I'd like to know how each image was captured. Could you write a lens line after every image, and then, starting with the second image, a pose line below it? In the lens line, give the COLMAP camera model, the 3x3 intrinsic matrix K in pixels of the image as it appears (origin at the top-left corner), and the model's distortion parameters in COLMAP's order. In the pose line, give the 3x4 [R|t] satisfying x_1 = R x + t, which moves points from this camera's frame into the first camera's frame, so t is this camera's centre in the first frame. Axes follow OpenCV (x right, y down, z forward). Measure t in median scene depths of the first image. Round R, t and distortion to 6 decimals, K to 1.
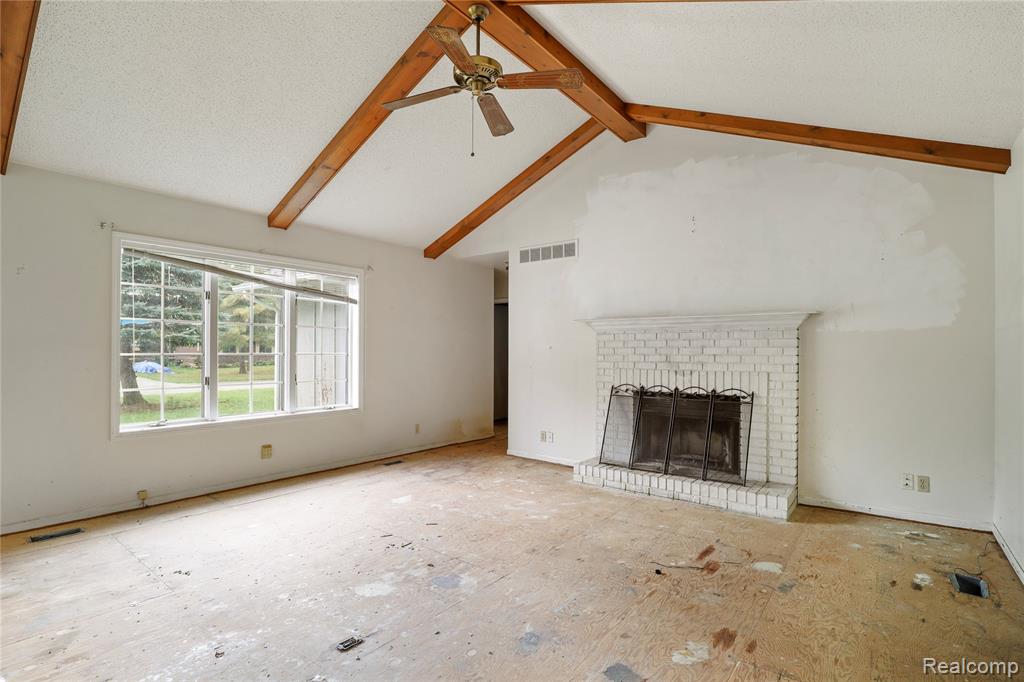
lens RADIAL K [[492.0, 0, 510.4], [0, 492.0, 352.4], [0, 0, 1]] dist [-0.034192, 0.007938]
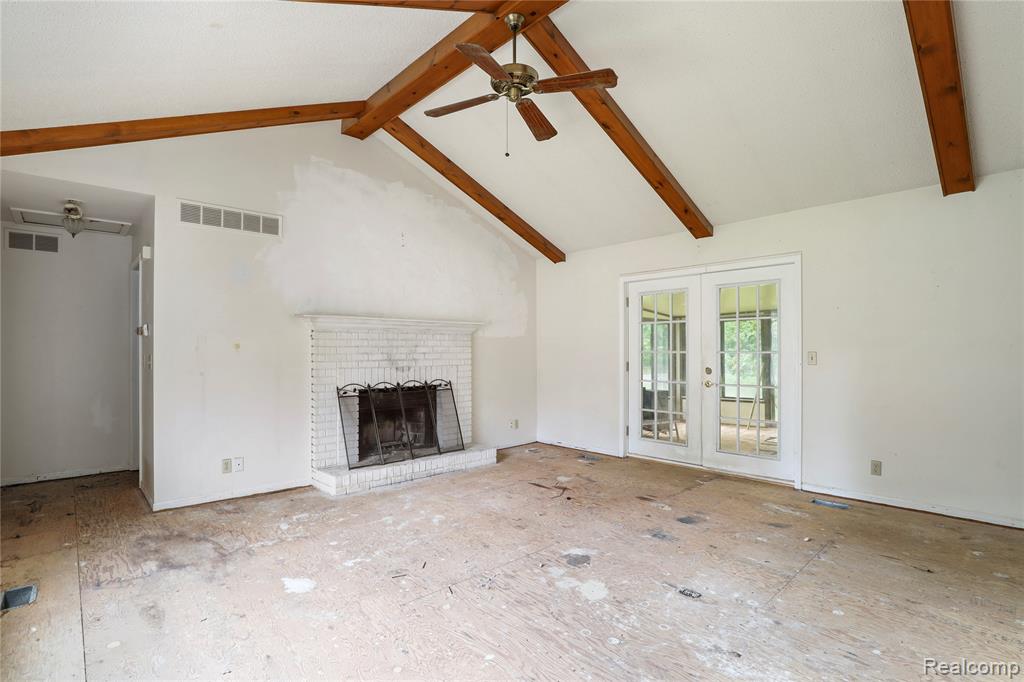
lens RADIAL K [[492.0, 0, 510.4], [0, 492.0, 352.4], [0, 0, 1]] dist [-0.034192, 0.007938]
pose [[0.154497, -0.007741, 0.987963, -0.786273], [0.005751, 0.999959, 0.006936, -0.003866], [-0.987977, 0.004610, 0.154535, 0.619118]]
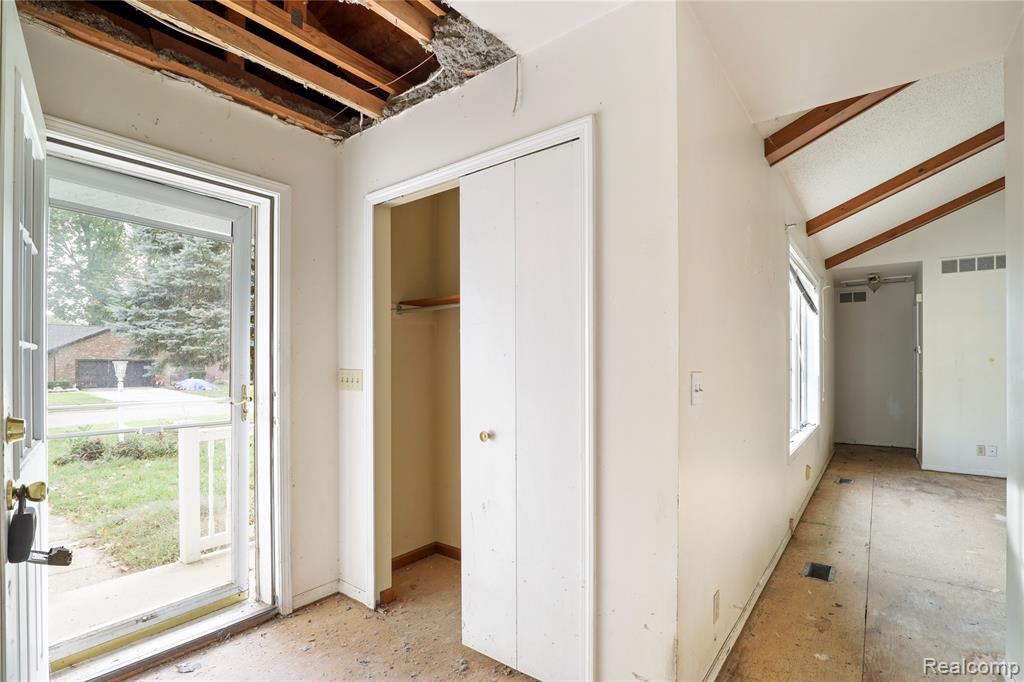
lens RADIAL K [[489.0, 0, 507.5], [0, 489.0, 363.2], [0, 0, 1]] dist [-0.034768, 0.008735]
pose [[0.999914, -0.007483, 0.010799, -1.182488], [0.007560, 0.999946, -0.007086, -0.004403], [-0.010745, 0.007167, 0.999917, 0.080830]]
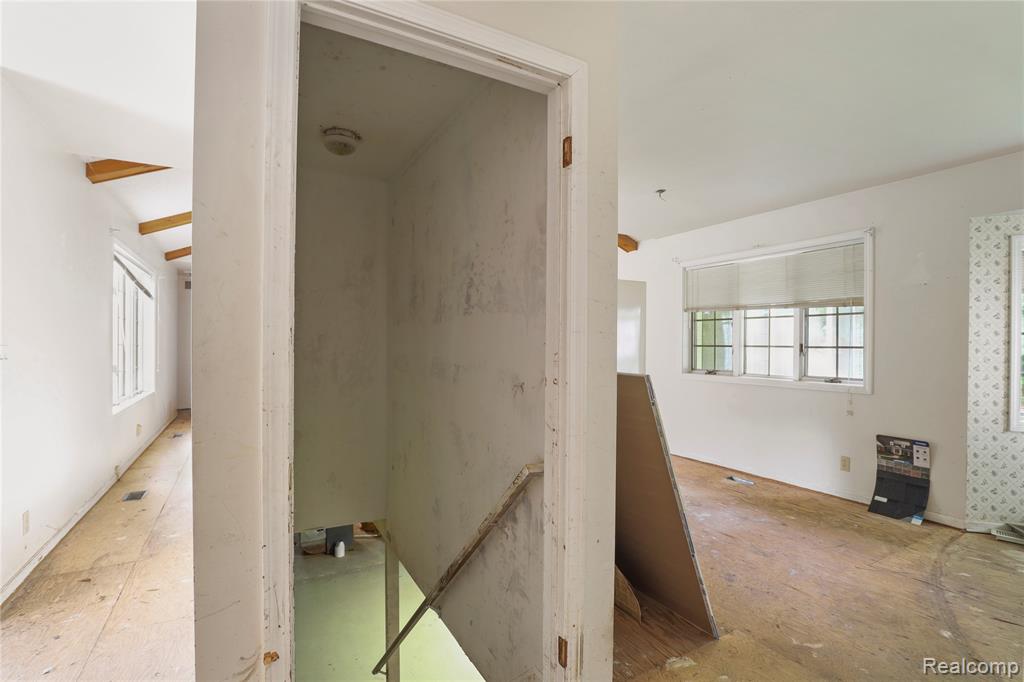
lens RADIAL K [[491.6, 0, 526.0], [0, 491.6, 346.5], [0, 0, 1]] dist [-0.034424, 0.008325]
pose [[0.379350, -0.007112, 0.925226, -1.298233], [-0.002306, 0.999960, 0.008632, -0.004170], [-0.925251, -0.005409, 0.379318, -0.276208]]
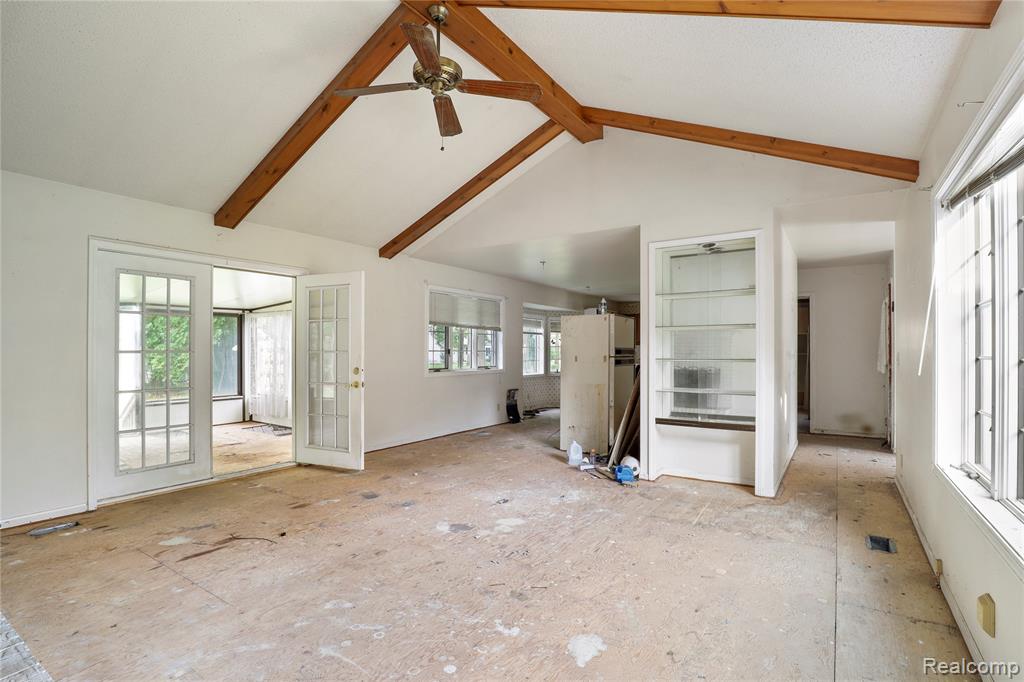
lens RADIAL K [[492.0, 0, 510.4], [0, 492.0, 352.4], [0, 0, 1]] dist [-0.034192, 0.007938]
pose [[-0.997171, -0.004350, -0.075041, -0.104507], [-0.004811, 0.999971, 0.005970, -0.002800], [0.075013, 0.006314, -0.997163, 1.462396]]
